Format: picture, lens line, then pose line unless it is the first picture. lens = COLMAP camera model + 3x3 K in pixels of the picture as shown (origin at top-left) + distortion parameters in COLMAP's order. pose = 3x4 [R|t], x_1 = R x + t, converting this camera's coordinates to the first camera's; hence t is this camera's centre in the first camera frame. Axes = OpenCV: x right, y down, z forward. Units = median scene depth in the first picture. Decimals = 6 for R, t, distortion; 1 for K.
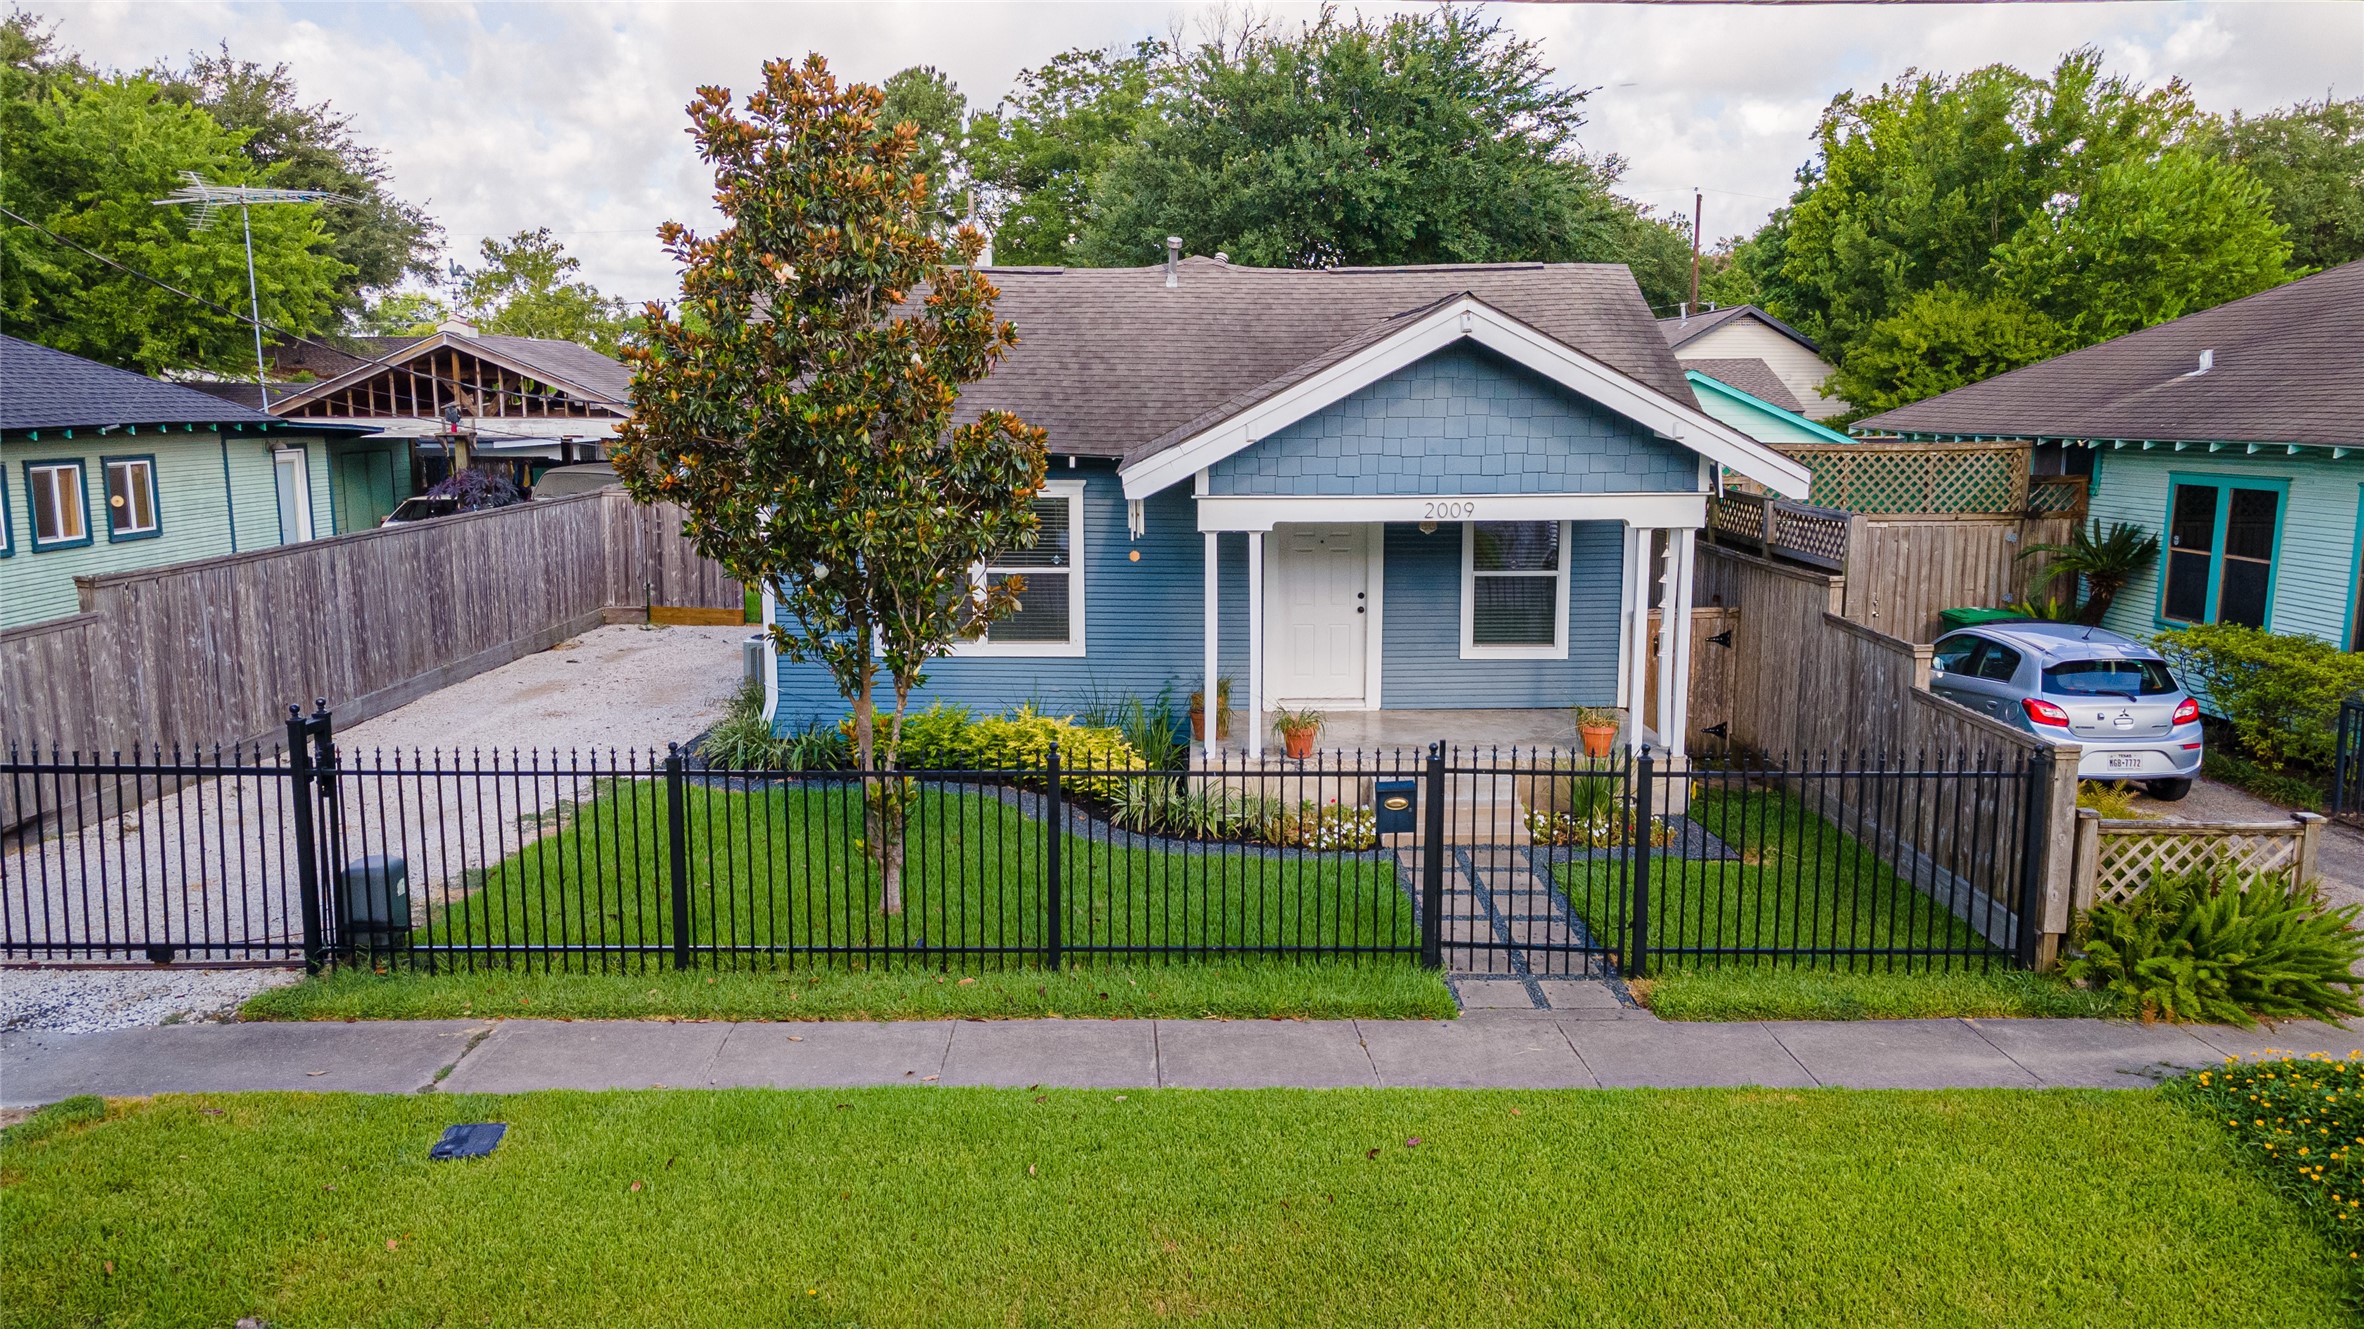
lens RADIAL K [[1780.4, 0, 1221.7], [0, 1780.4, 679.7], [0, 0, 1]] dist [0.051839, 0.000675]
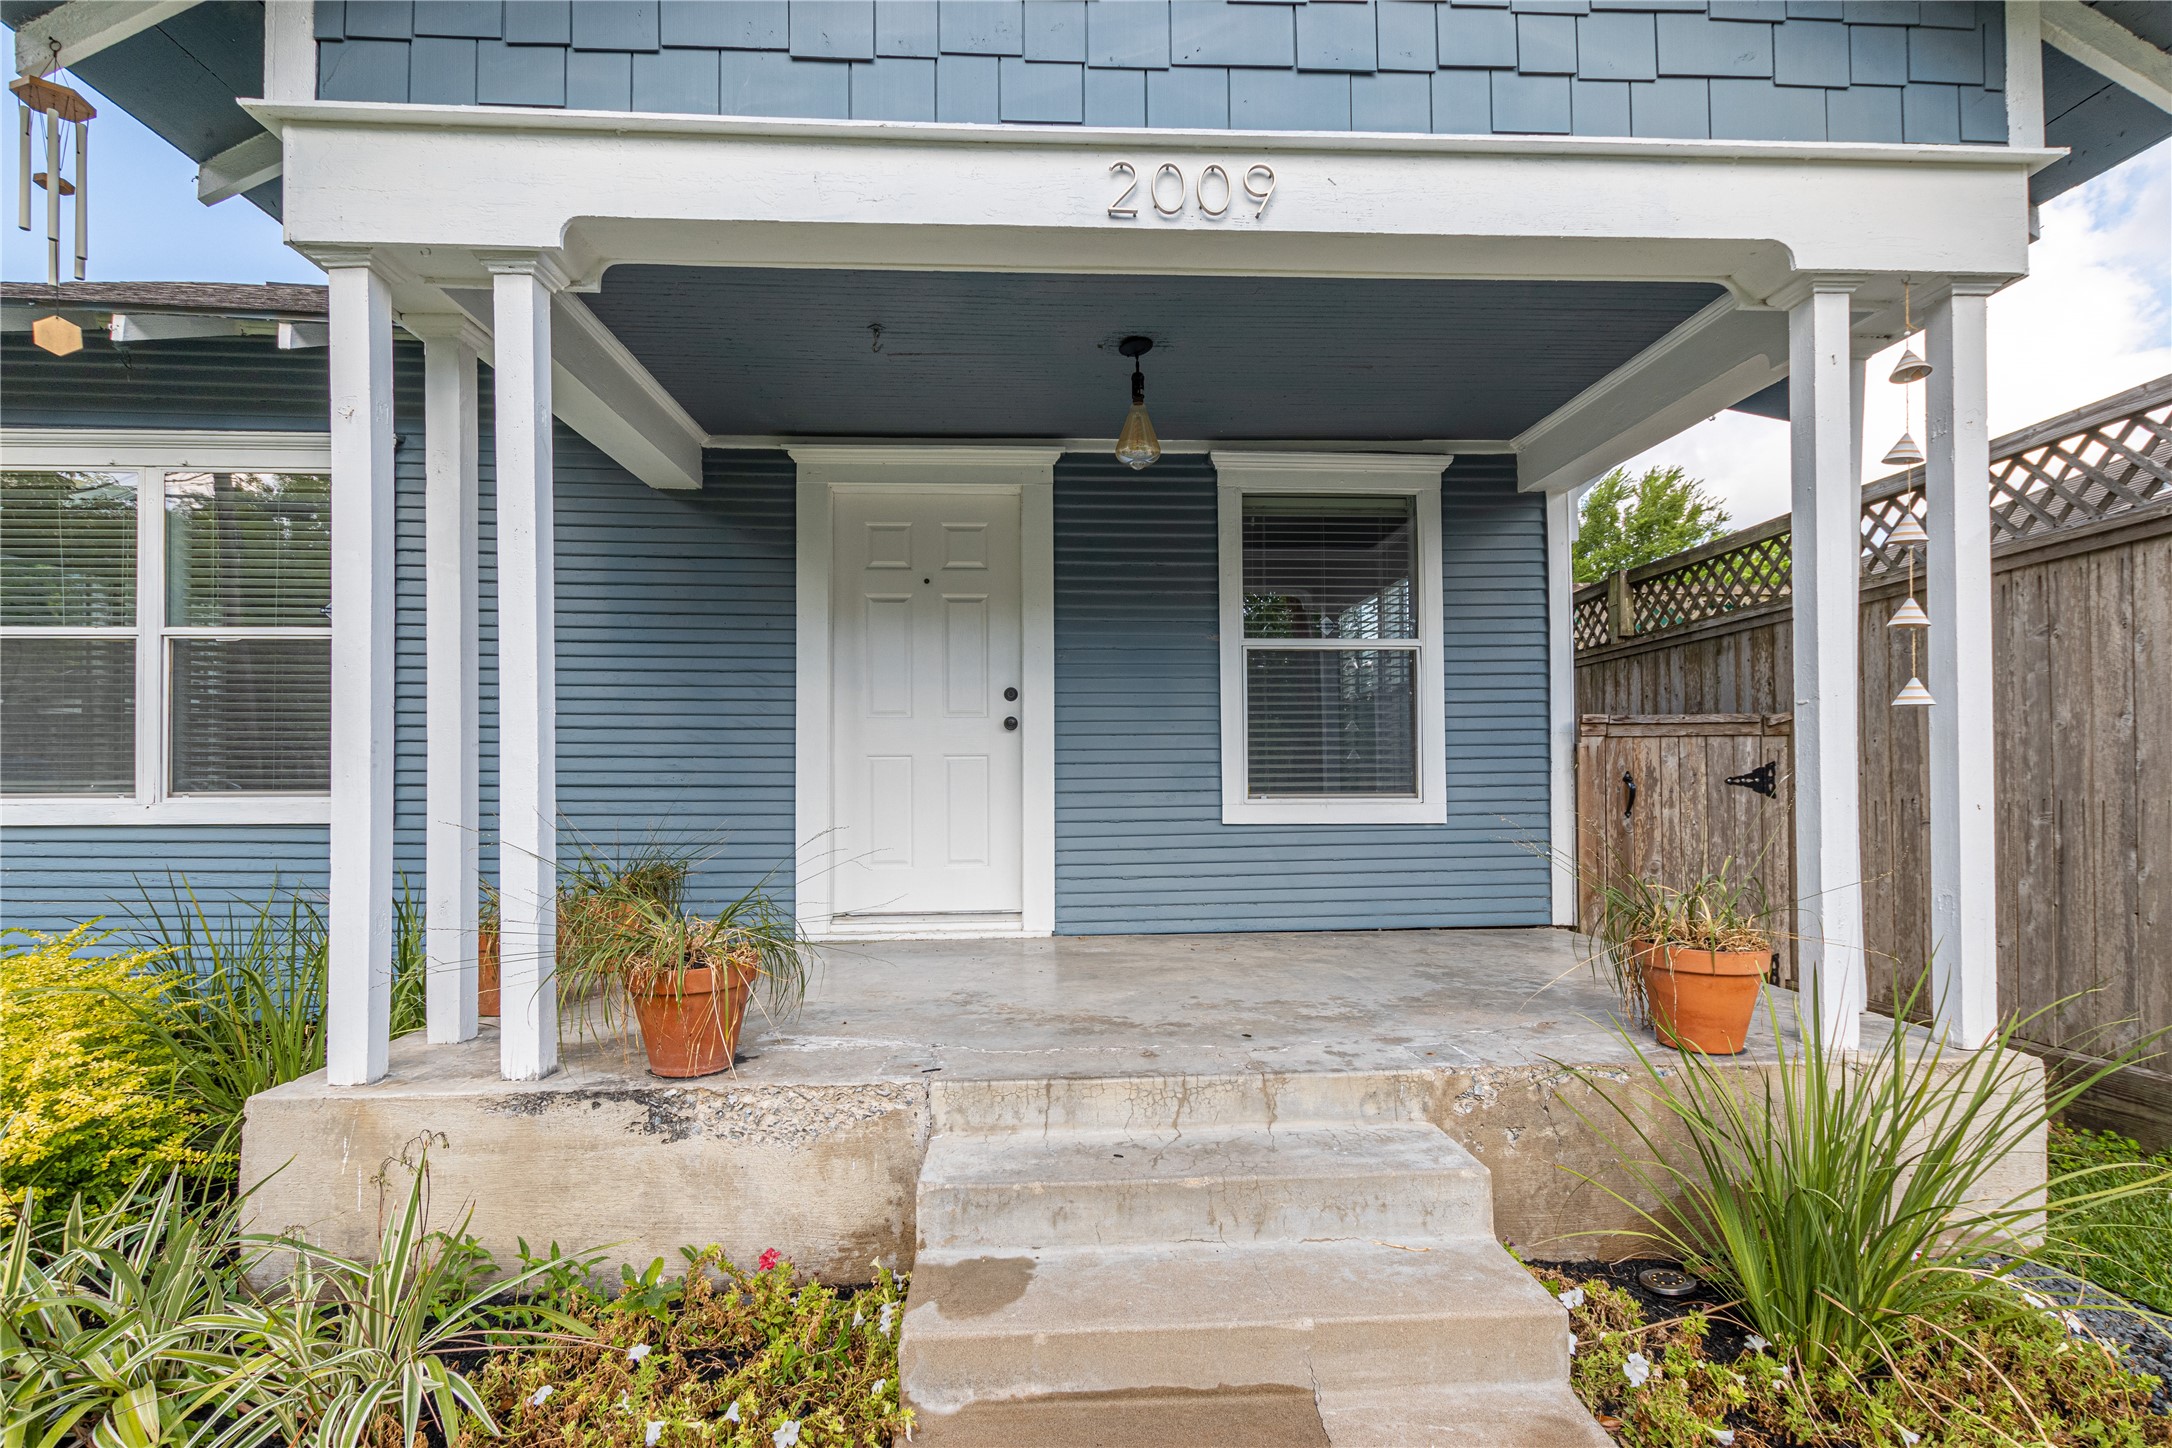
lens RADIAL K [[1092.9, 0, 1088.4], [0, 1092.9, 787.6], [0, 0, 1]] dist [0.002950, 0.000102]
pose [[0.999204, -0.009400, 0.038764, 0.087845], [0.015713, 0.986011, -0.165936, 0.026066], [-0.036662, 0.166413, 0.985374, 0.719195]]
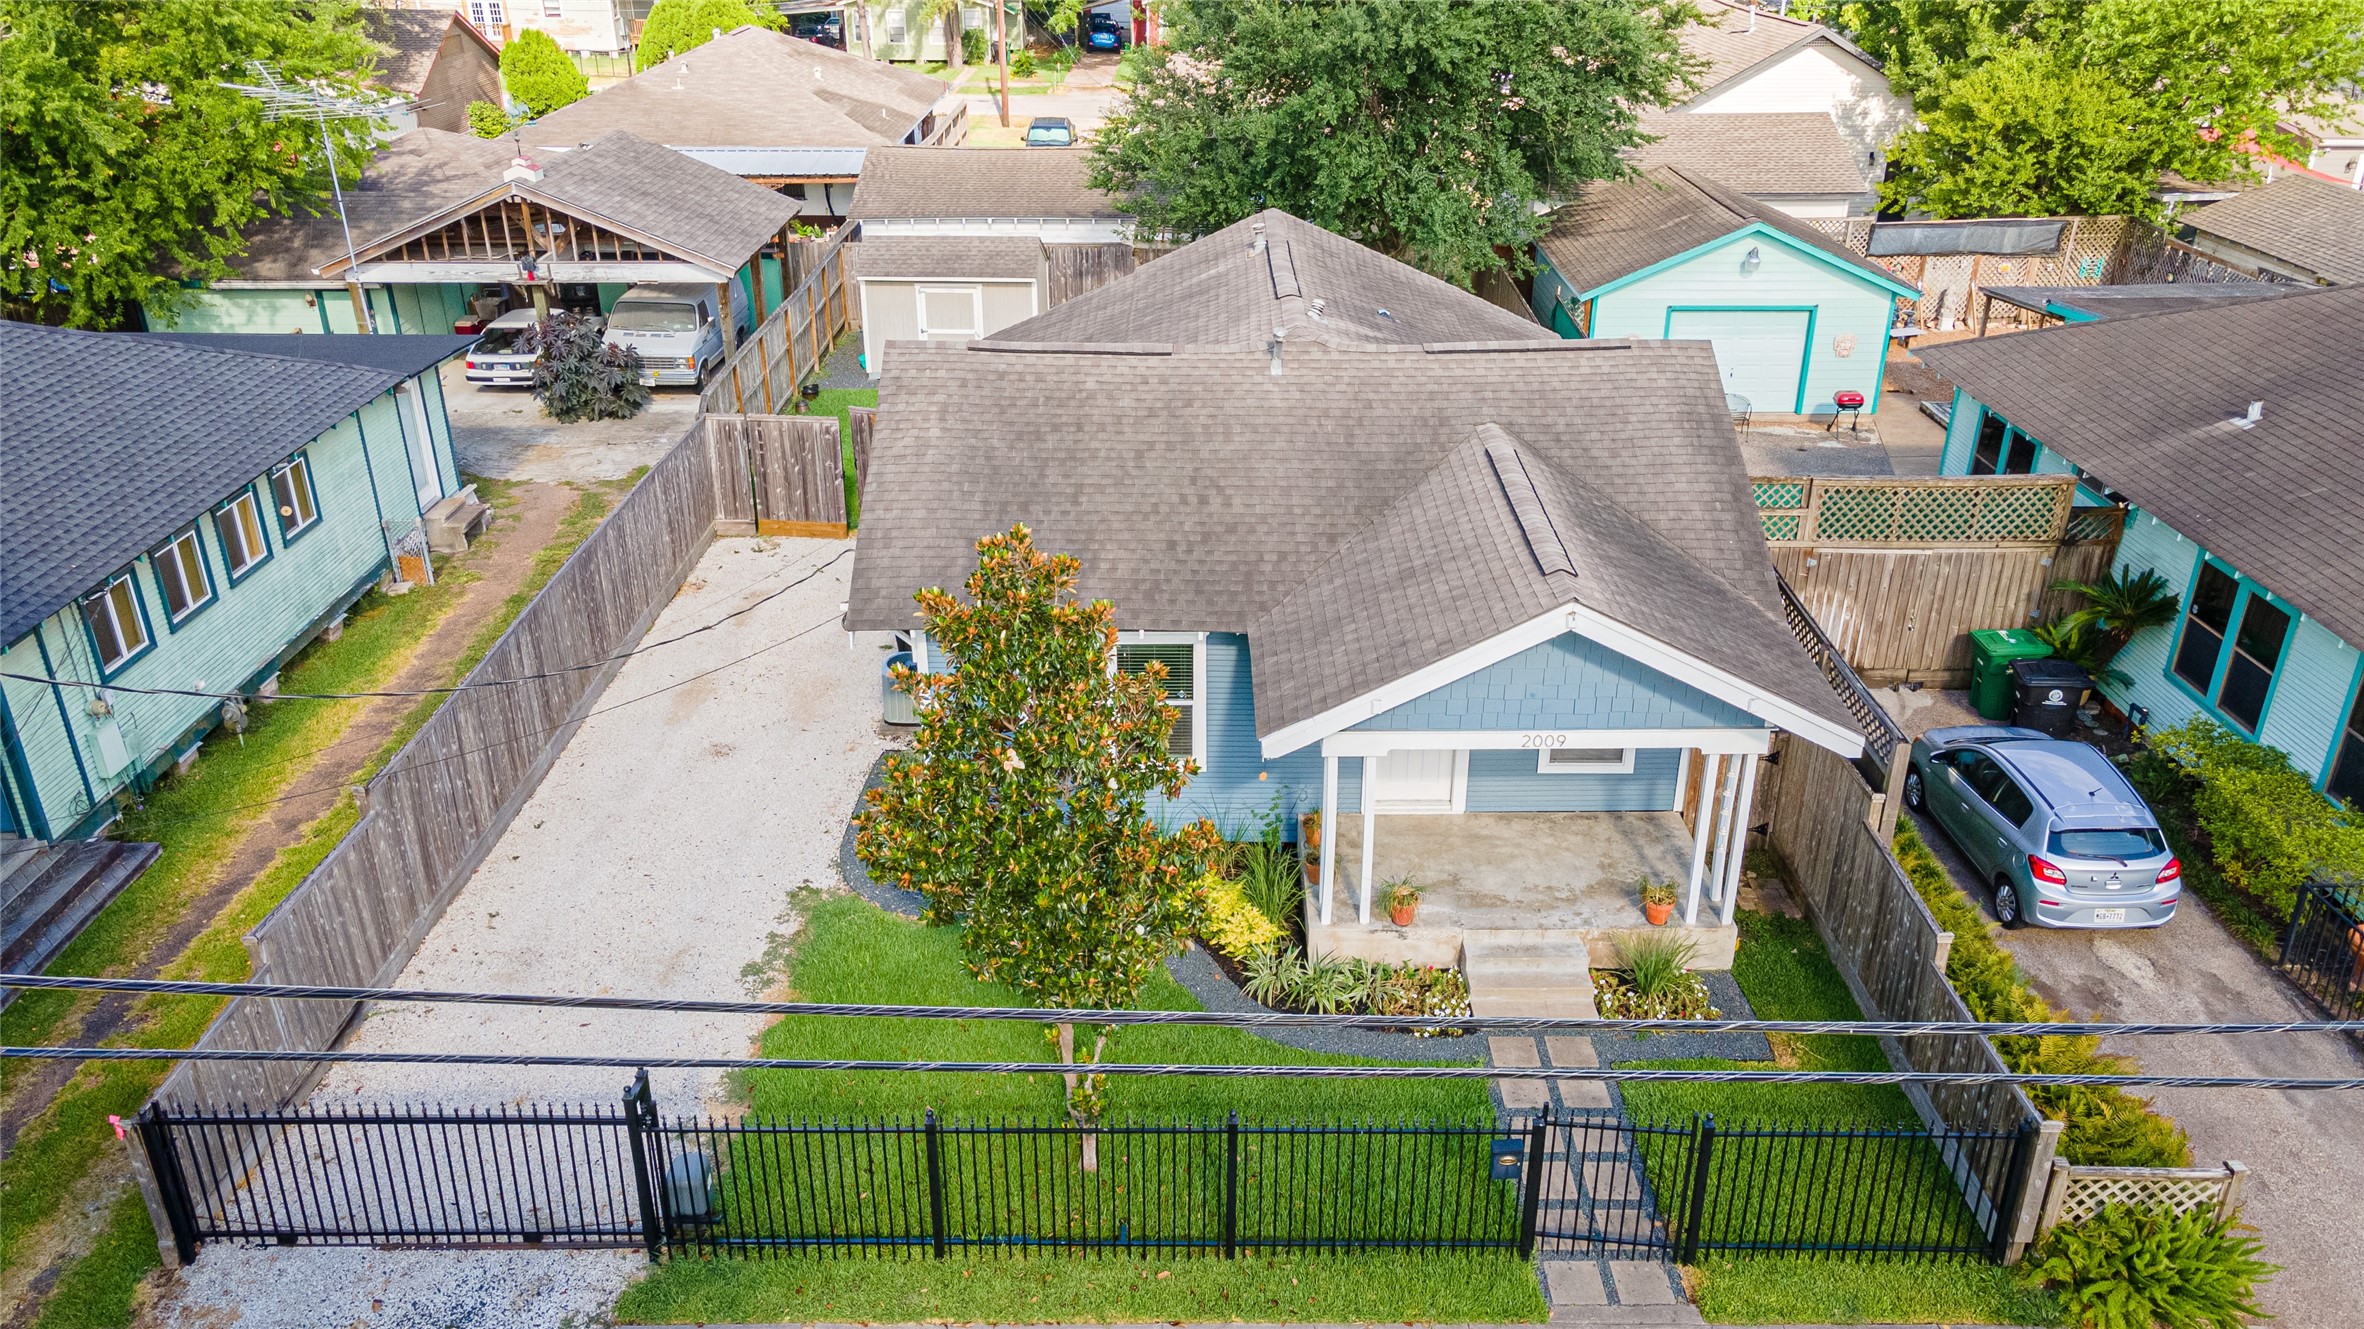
lens RADIAL K [[1752.6, 0, 1228.7], [0, 1752.6, 735.7], [0, 0, 1]] dist [0.059997, -0.000286]
pose [[0.999984, 0.005457, -0.001287, -0.061137], [-0.004863, 0.958422, 0.285315, -0.354094], [0.002790, -0.285304, 0.958433, -0.063685]]
